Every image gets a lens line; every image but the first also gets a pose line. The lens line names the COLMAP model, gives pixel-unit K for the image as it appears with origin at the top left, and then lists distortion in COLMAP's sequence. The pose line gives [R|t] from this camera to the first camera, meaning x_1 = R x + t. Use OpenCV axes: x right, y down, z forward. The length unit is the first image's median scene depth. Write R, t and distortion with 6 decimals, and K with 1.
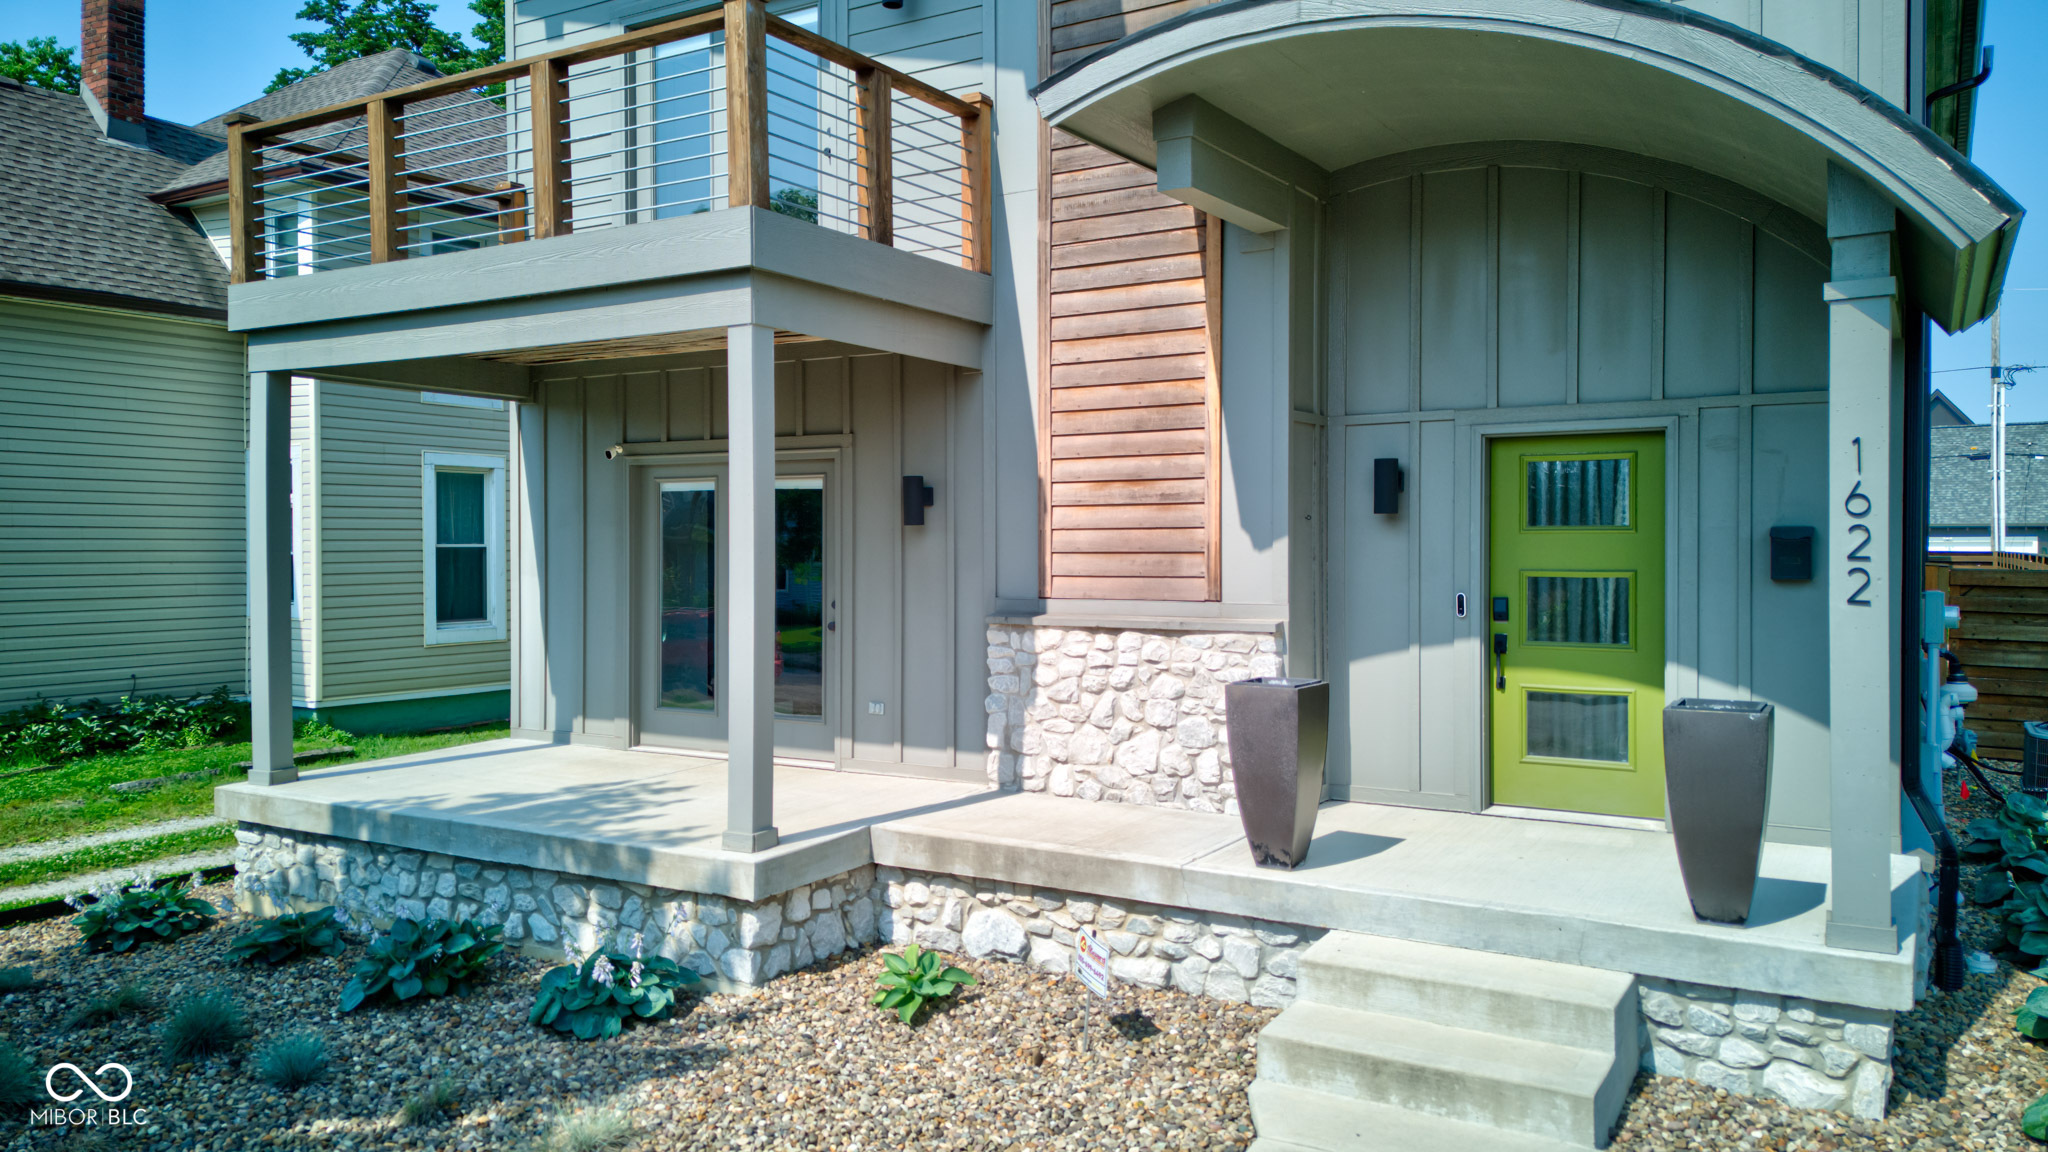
lens RADIAL K [[1468.2, 0, 1043.2], [0, 1468.2, 575.9], [0, 0, 1]] dist [0.089115, -0.030463]
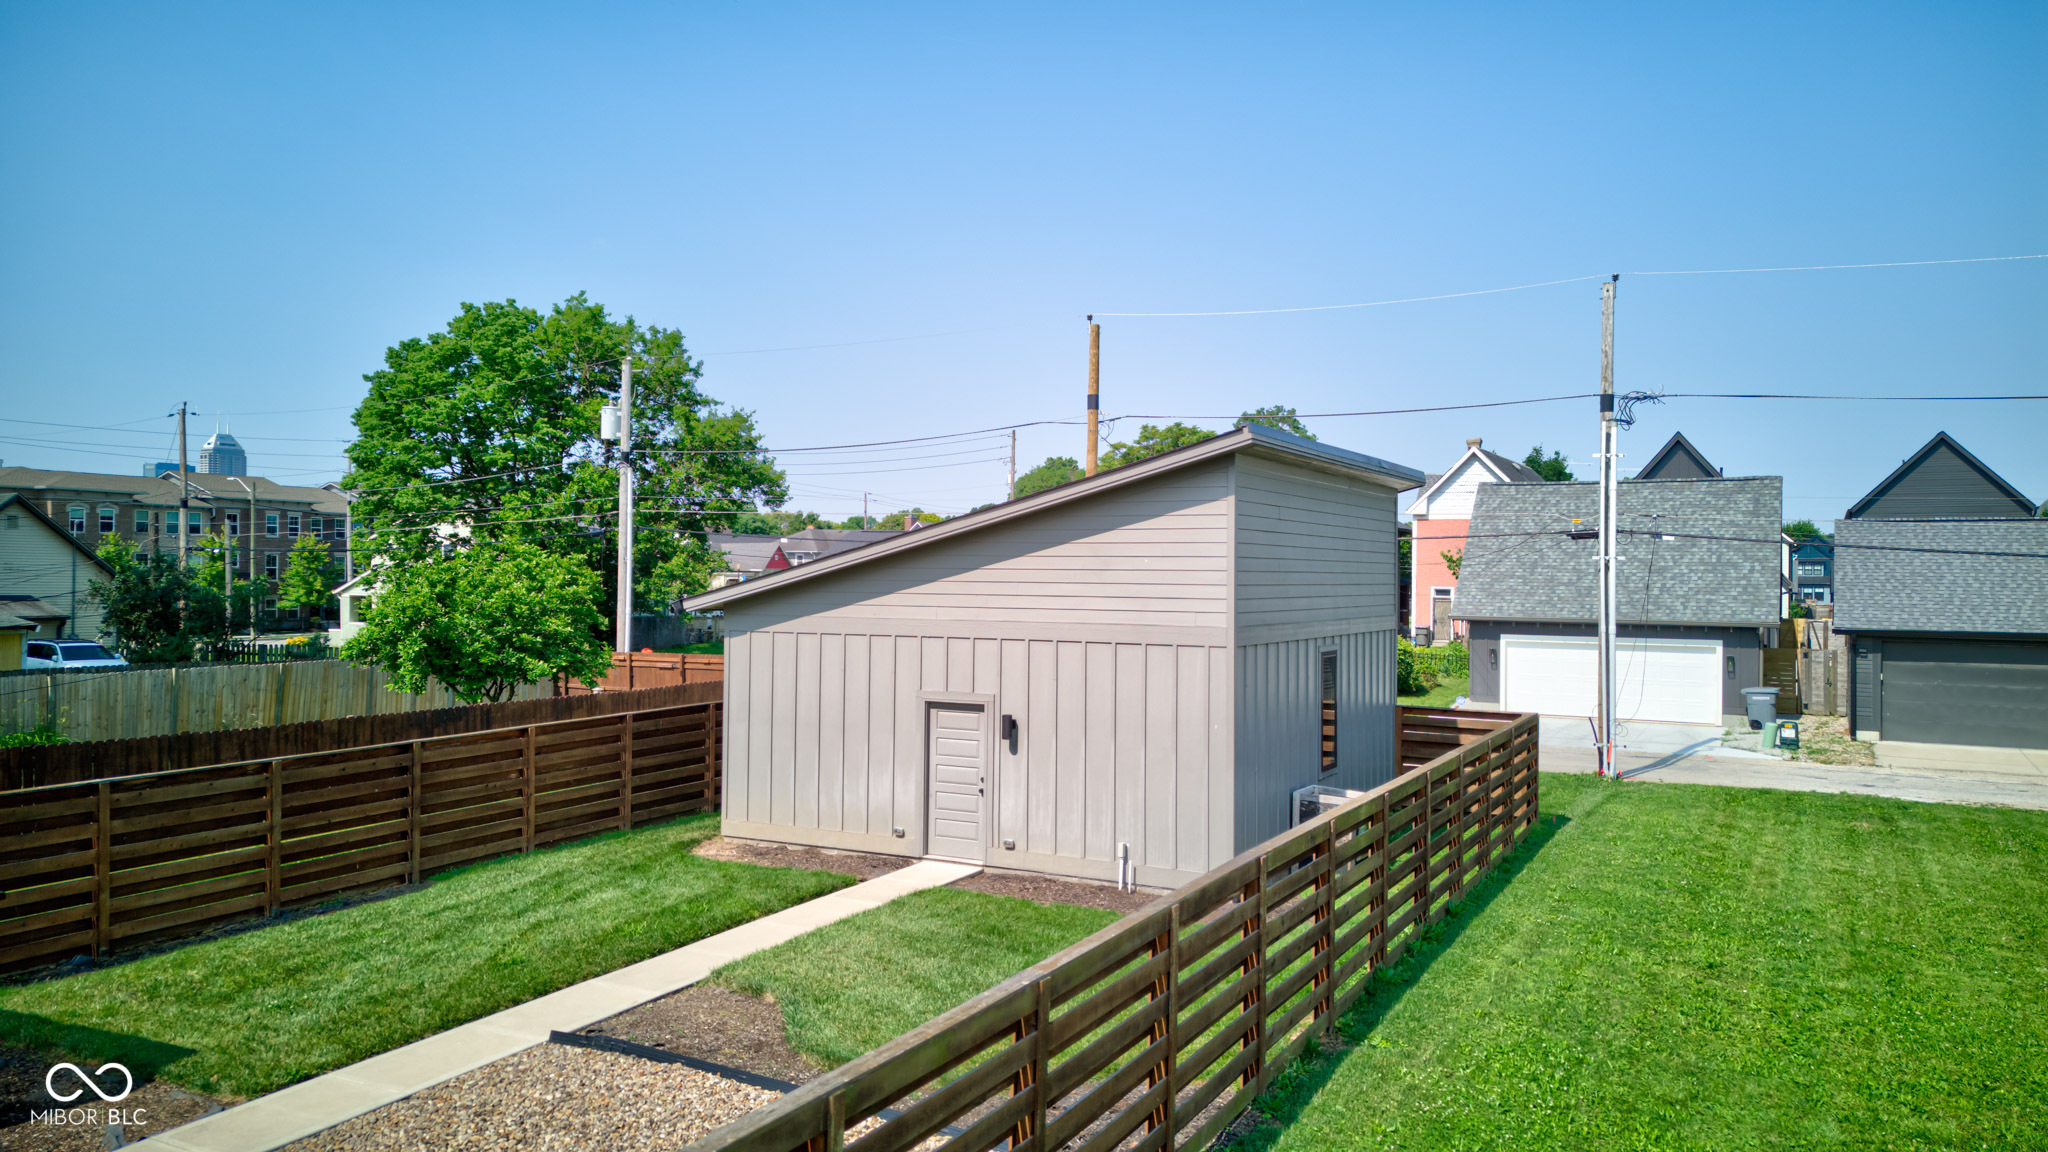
lens RADIAL K [[1468.2, 0, 1018.3], [0, 1468.2, 561.1], [0, 0, 1]] dist [0.089115, -0.030463]
pose [[0.998964, 0.011628, 0.044004, 2.078176], [-0.010307, 0.999493, -0.030122, -0.275118], [-0.044332, 0.029637, 0.998577, 2.293333]]
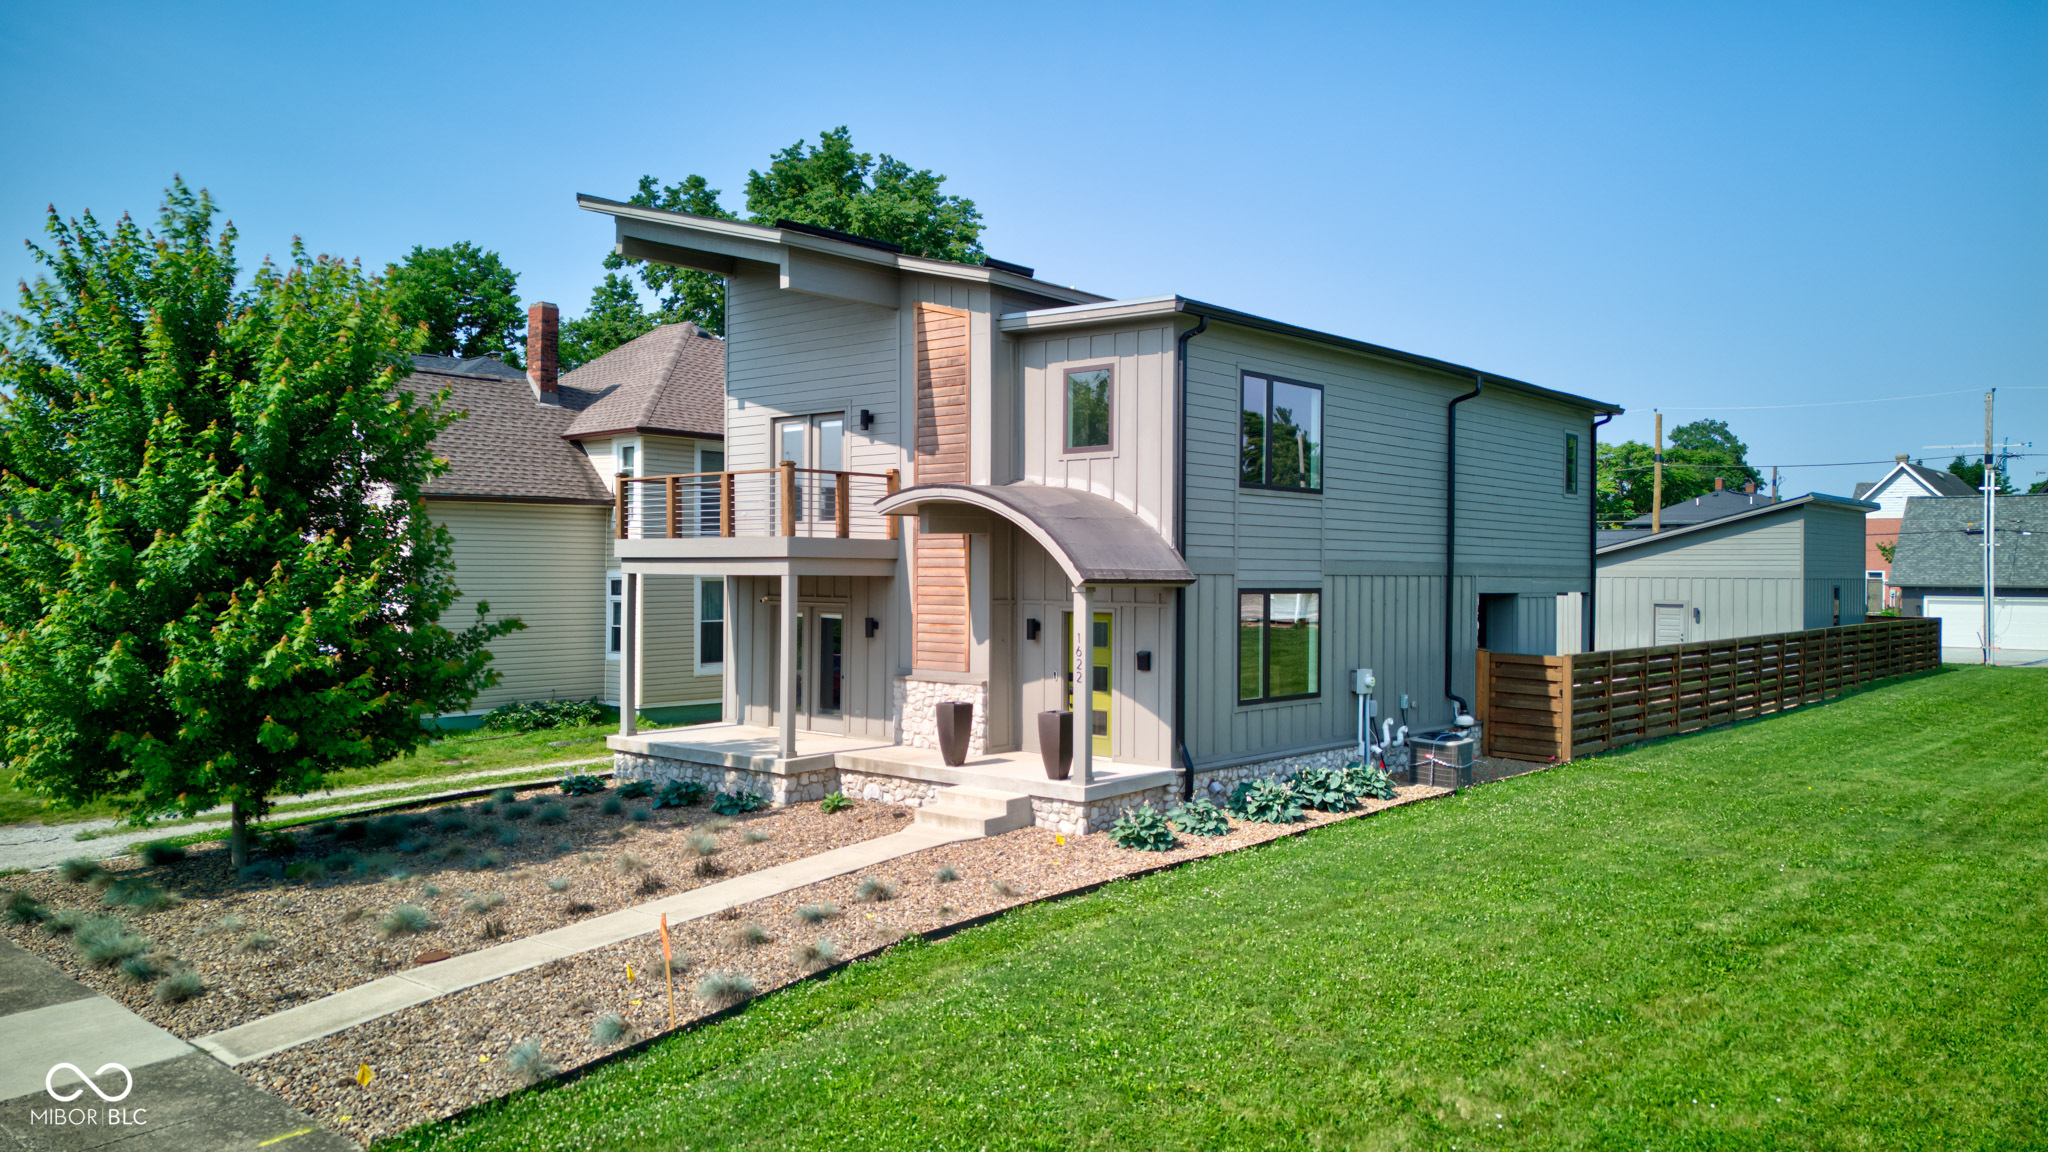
lens RADIAL K [[1468.2, 0, 1052.3], [0, 1468.2, 571.7], [0, 0, 1]] dist [0.089115, -0.030463]
pose [[0.985892, 0.007072, -0.167233, 0.679255], [-0.010525, 0.999749, -0.019772, -0.107465], [0.167051, 0.021253, 0.985719, -1.502118]]
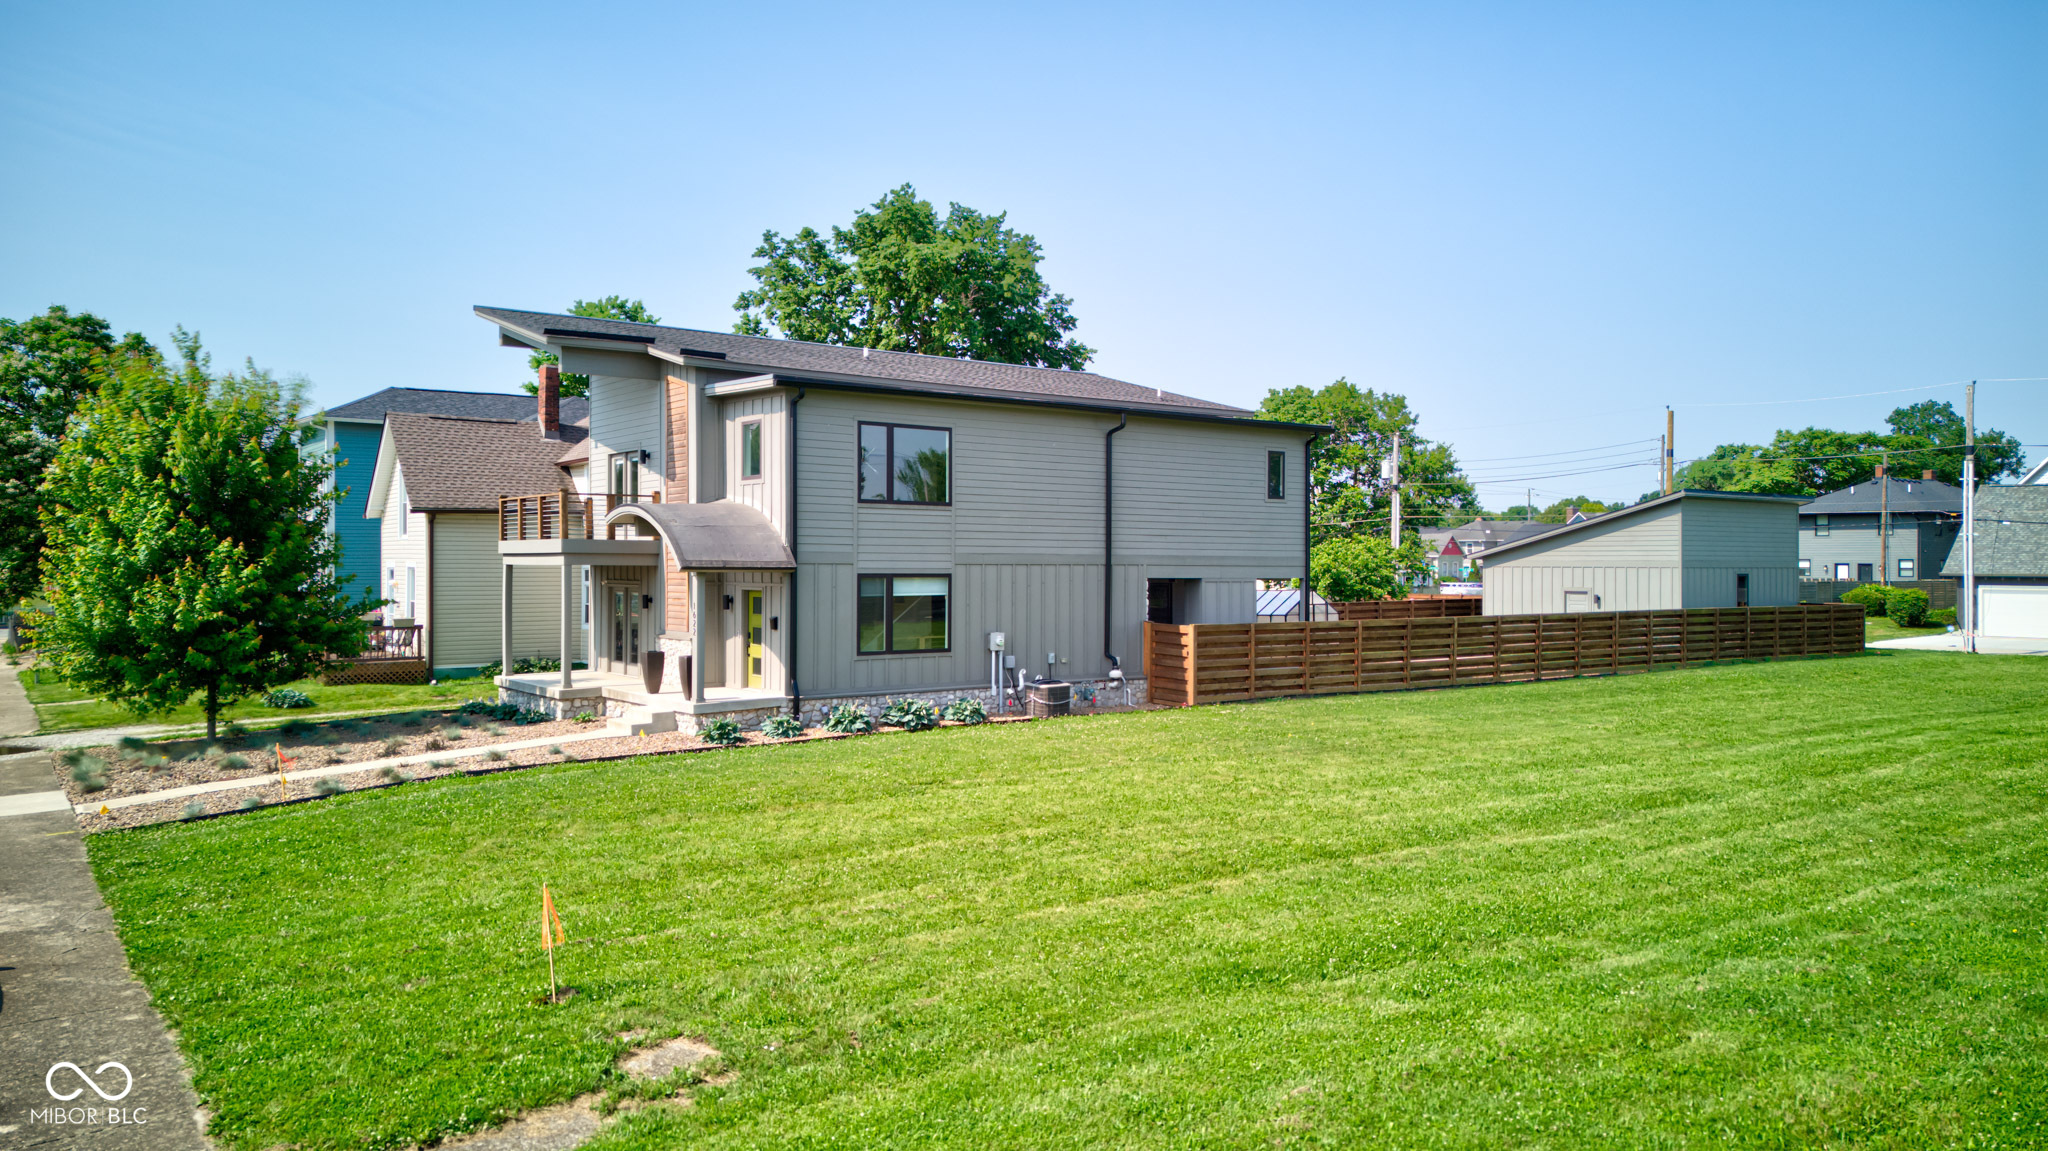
lens RADIAL K [[1468.2, 0, 1039.6], [0, 1468.2, 561.2], [0, 0, 1]] dist [0.089115, -0.030463]
pose [[0.929930, 0.004473, -0.367709, 2.286919], [-0.012447, 0.999736, -0.019317, -0.098282], [0.367526, 0.022541, 0.929740, -2.140501]]
